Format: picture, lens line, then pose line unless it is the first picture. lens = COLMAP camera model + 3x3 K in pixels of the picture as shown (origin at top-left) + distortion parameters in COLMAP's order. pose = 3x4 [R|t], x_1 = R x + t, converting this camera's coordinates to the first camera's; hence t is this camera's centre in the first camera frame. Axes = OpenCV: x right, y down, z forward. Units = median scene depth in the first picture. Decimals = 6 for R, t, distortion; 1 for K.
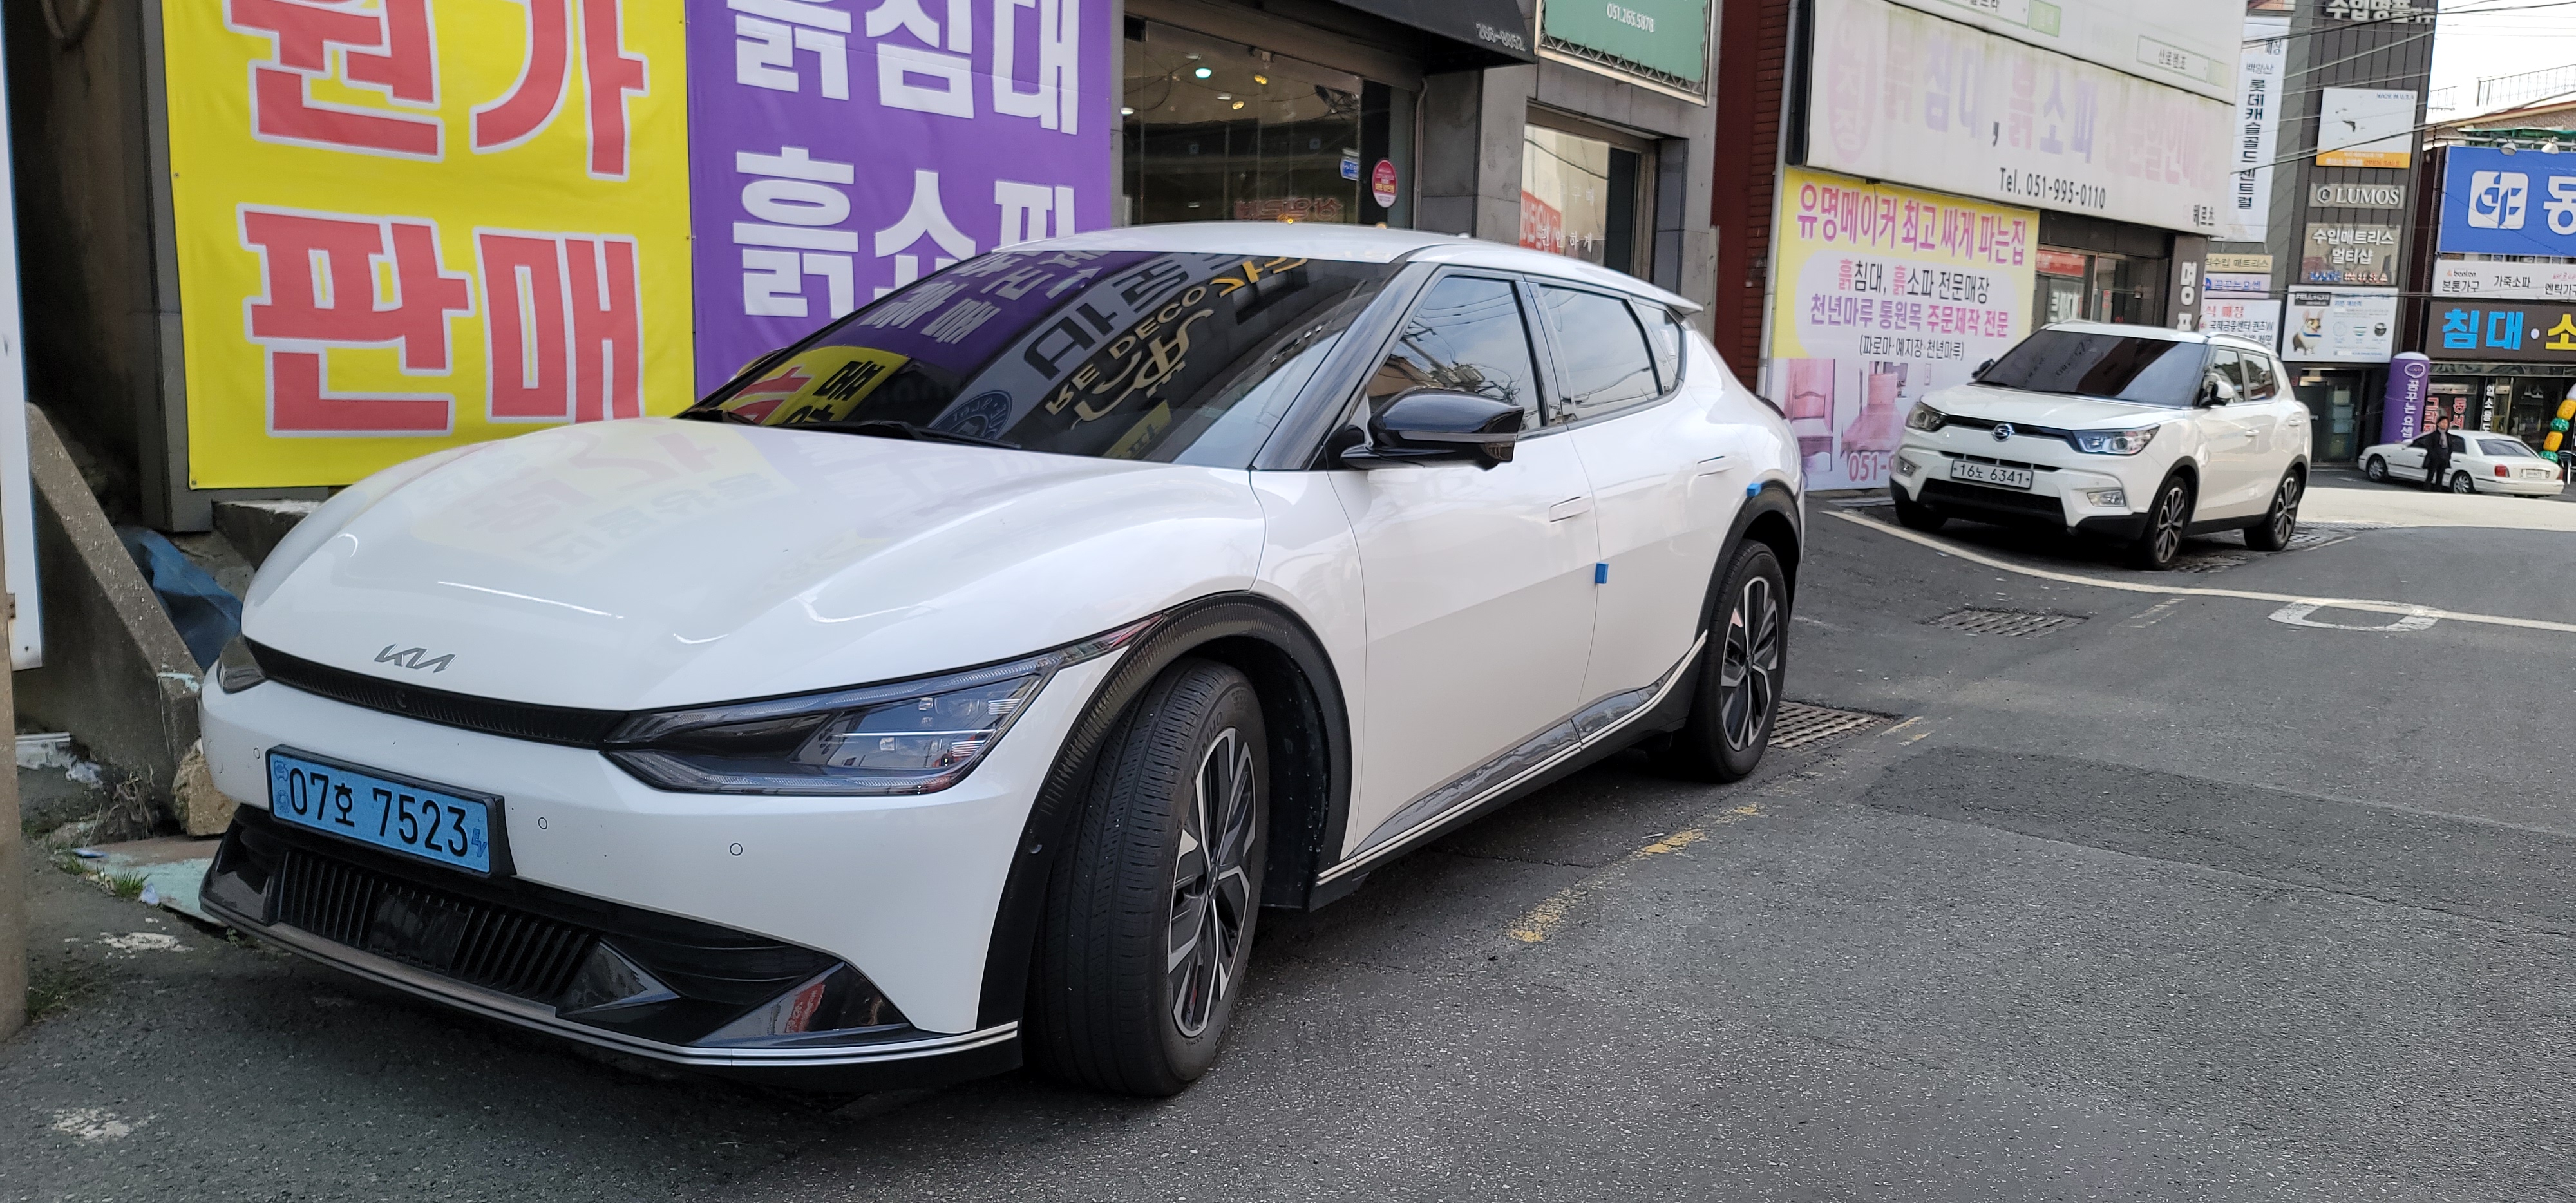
lens RADIAL K [[1905.8, 0, 1354.0], [0, 1905.8, 647.1], [0, 0, 1]] dist [0.058216, -0.032736]
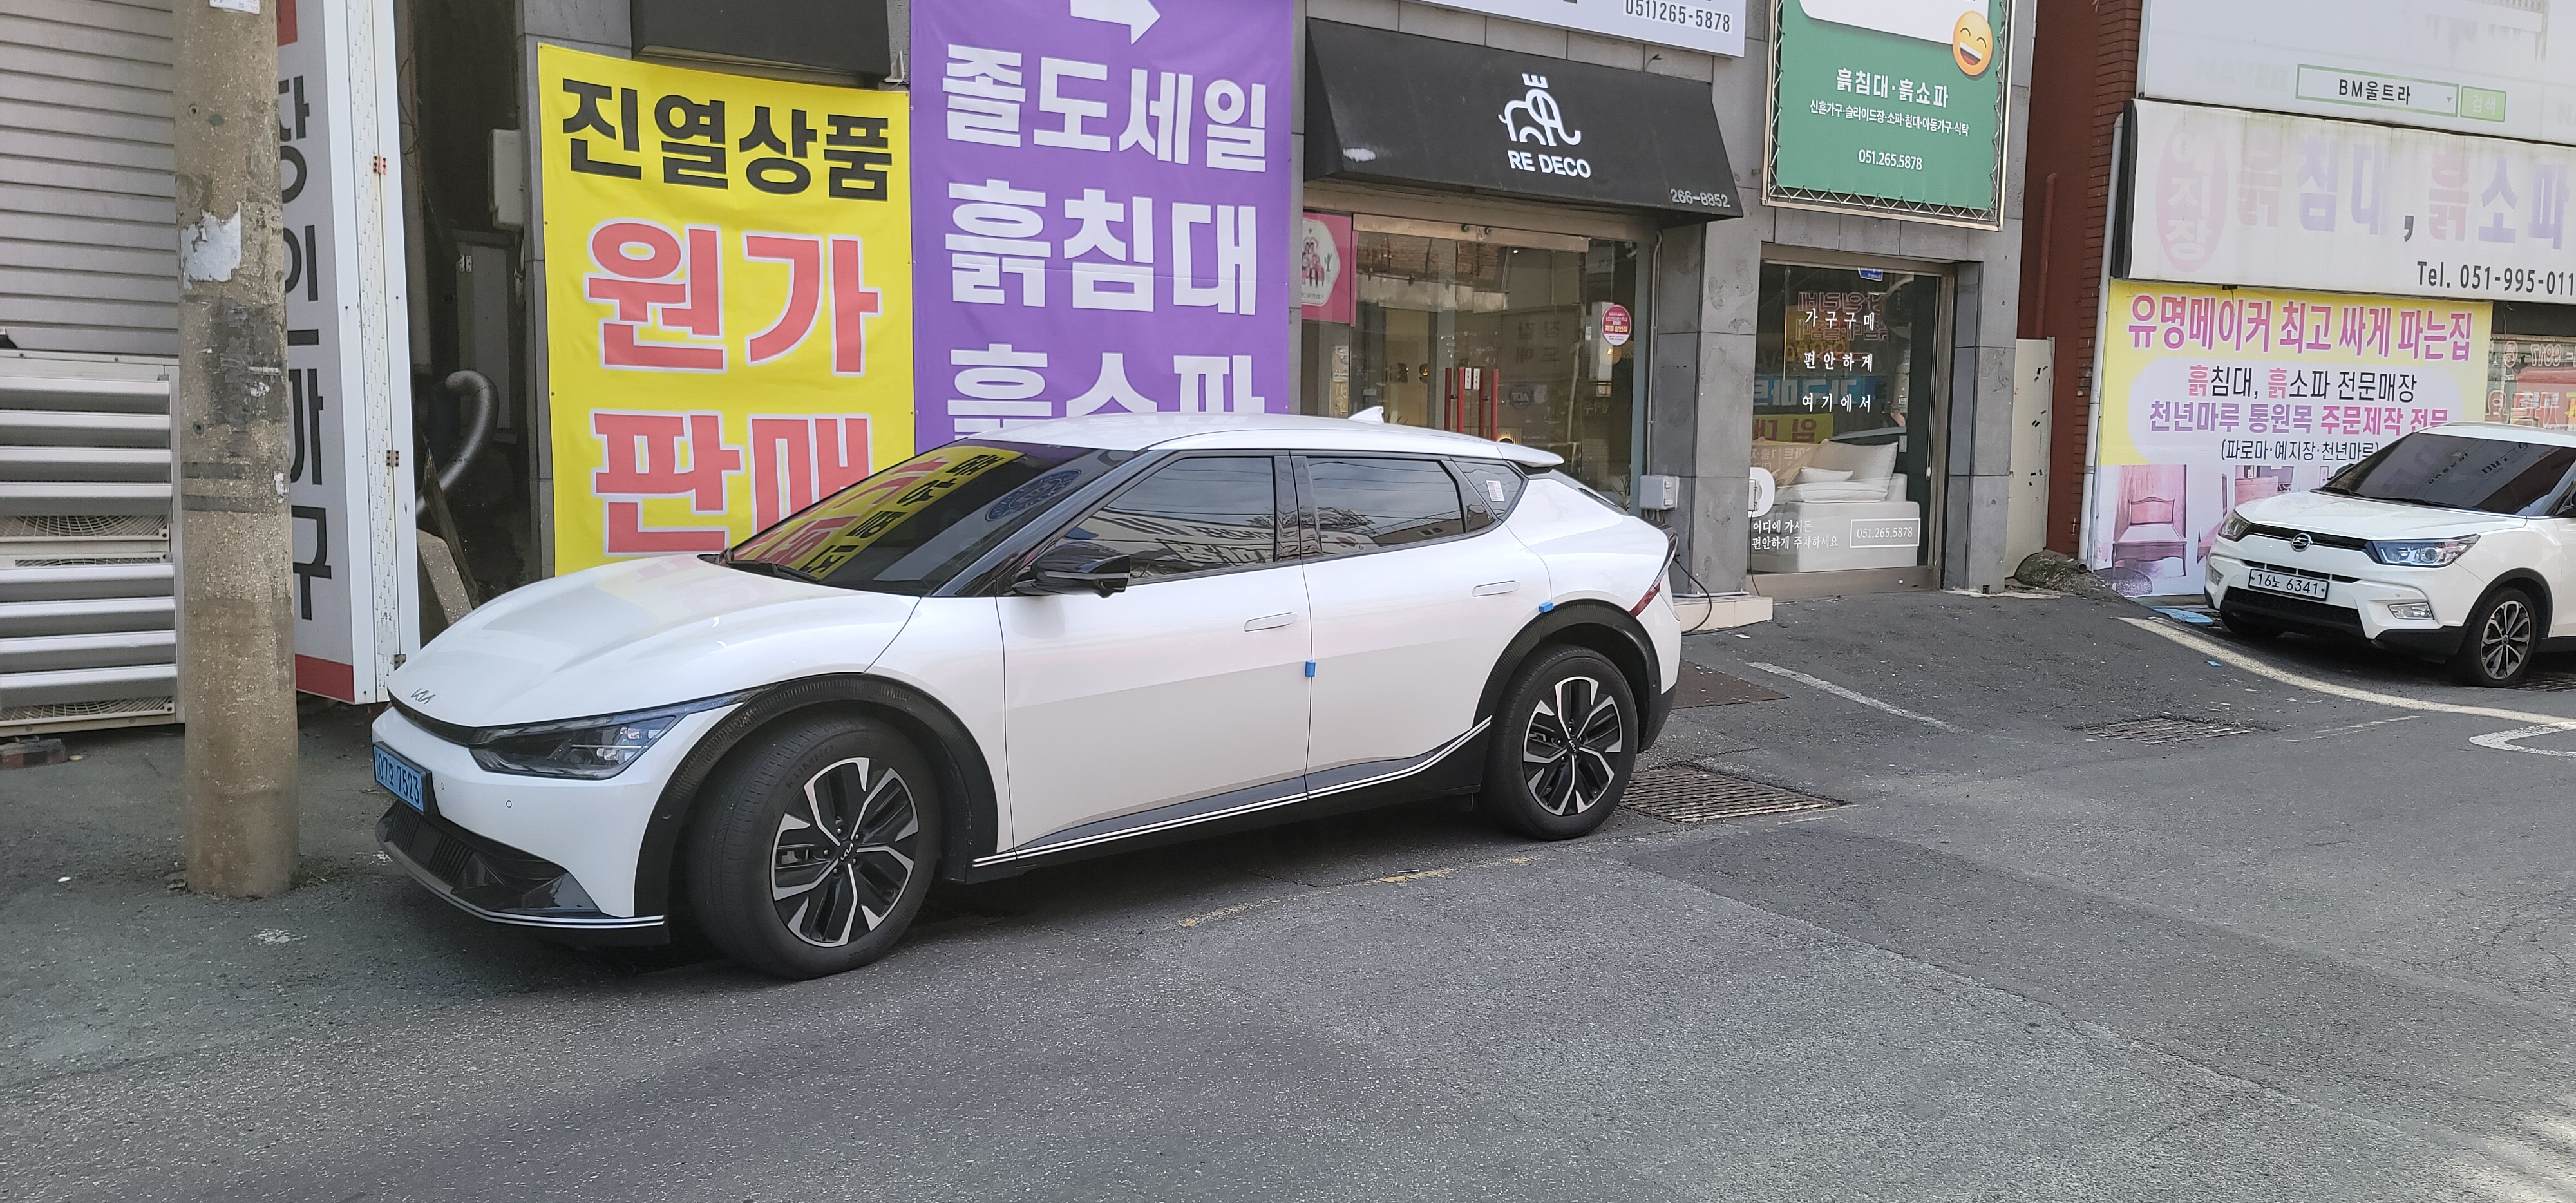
lens RADIAL K [[1905.8, 0, 1359.8], [0, 1905.8, 644.6], [0, 0, 1]] dist [0.058216, -0.032736]
pose [[0.938170, 0.024729, -0.345290, 0.416384], [-0.040100, 0.998494, -0.037446, -0.004298], [0.343844, 0.048977, 0.937749, -0.177444]]
